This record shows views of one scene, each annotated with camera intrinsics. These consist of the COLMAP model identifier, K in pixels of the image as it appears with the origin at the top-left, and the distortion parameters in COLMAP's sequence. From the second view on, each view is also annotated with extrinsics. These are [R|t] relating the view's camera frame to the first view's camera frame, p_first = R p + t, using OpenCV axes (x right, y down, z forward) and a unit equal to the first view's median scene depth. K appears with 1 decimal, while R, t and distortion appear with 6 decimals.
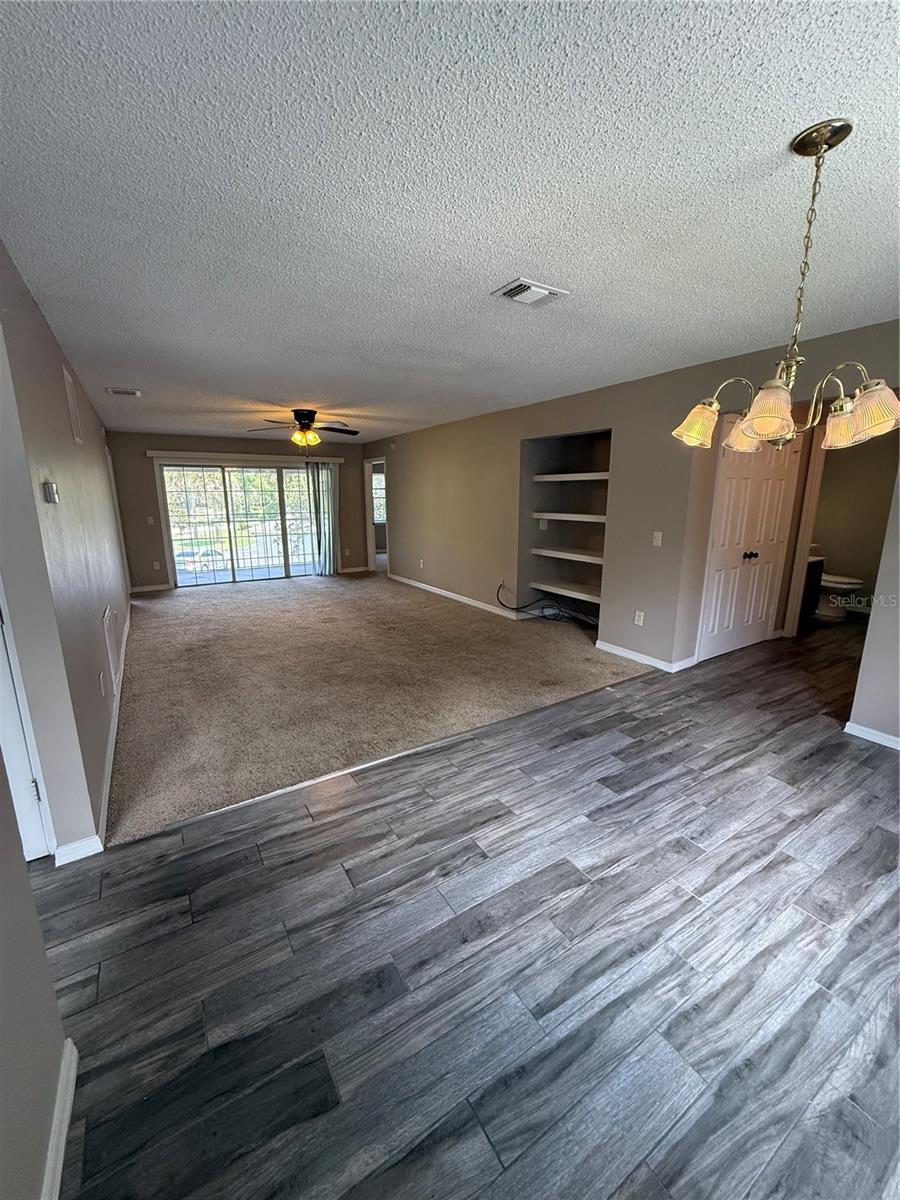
lens RADIAL K [[479.2, 0, 450.8], [0, 479.2, 597.0], [0, 0, 1]] dist [-0.002611, 0.000862]
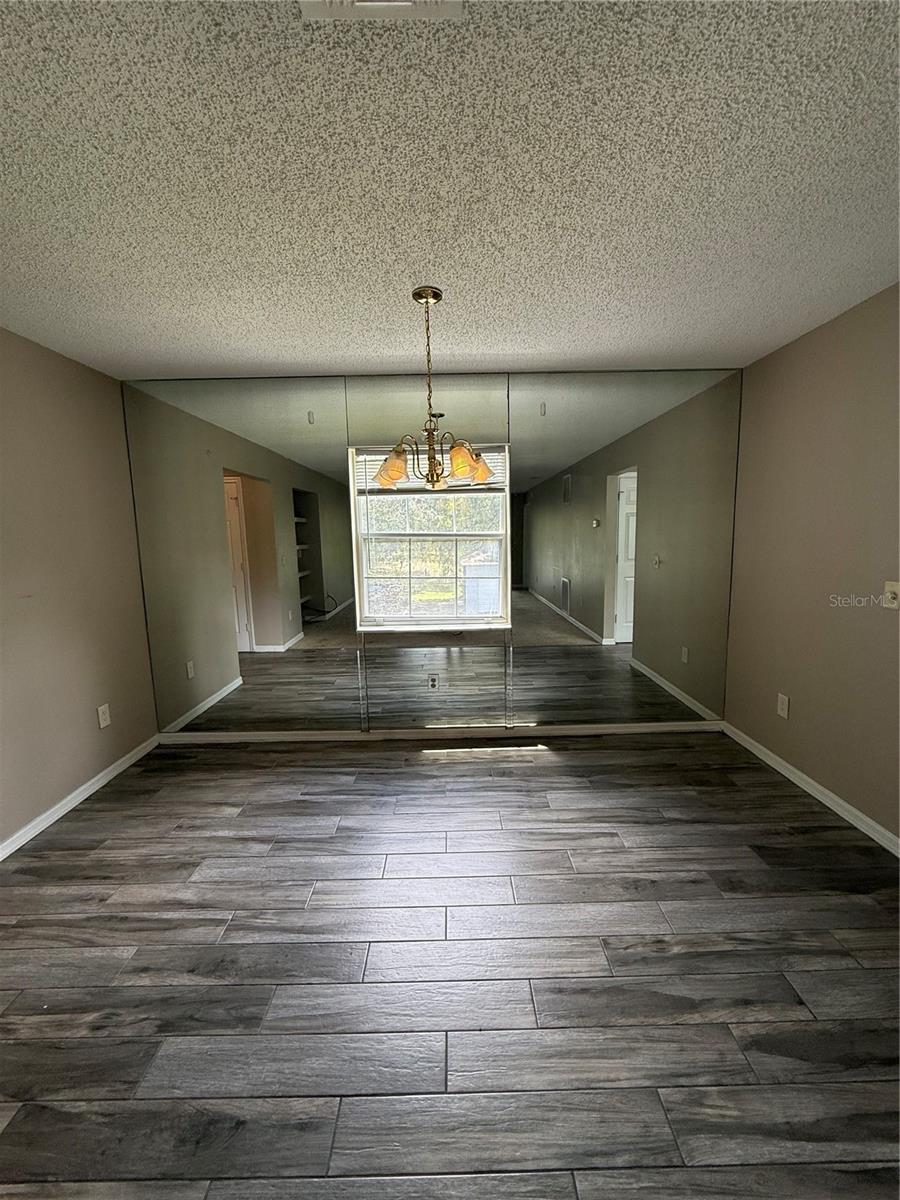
lens RADIAL K [[479.2, 0, 451.4], [0, 479.2, 597.7], [0, 0, 1]] dist [-0.002611, 0.000862]
pose [[-0.848952, -0.050161, 0.526084, -0.097685], [0.135620, 0.941467, 0.308621, -0.277007], [-0.510771, 0.333352, -0.792458, 1.425446]]
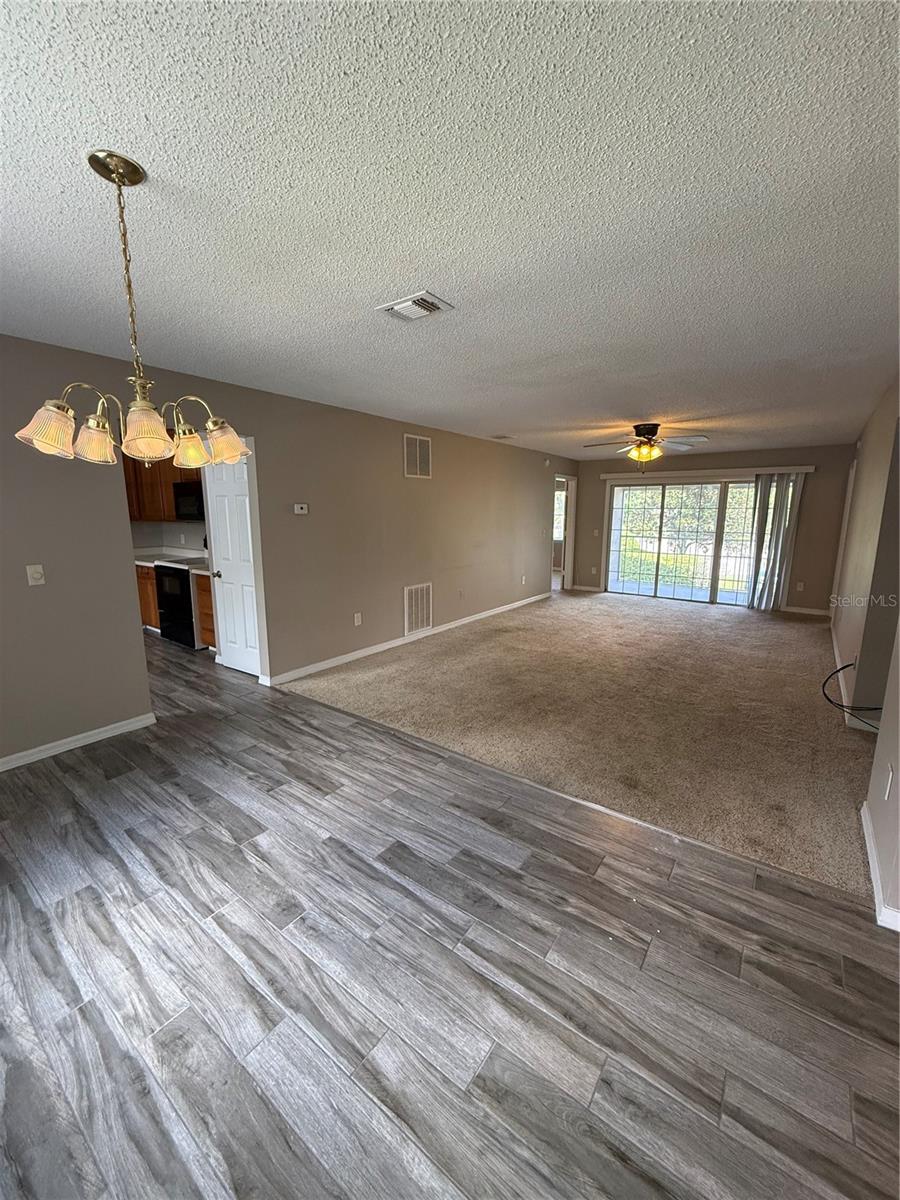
lens RADIAL K [[479.2, 0, 451.2], [0, 479.2, 596.8], [0, 0, 1]] dist [-0.002611, 0.000862]
pose [[0.363100, 0.170236, -0.916067, 1.196820], [-0.201719, 0.974213, 0.101086, -0.172195], [0.909652, 0.148084, 0.388077, 0.778400]]
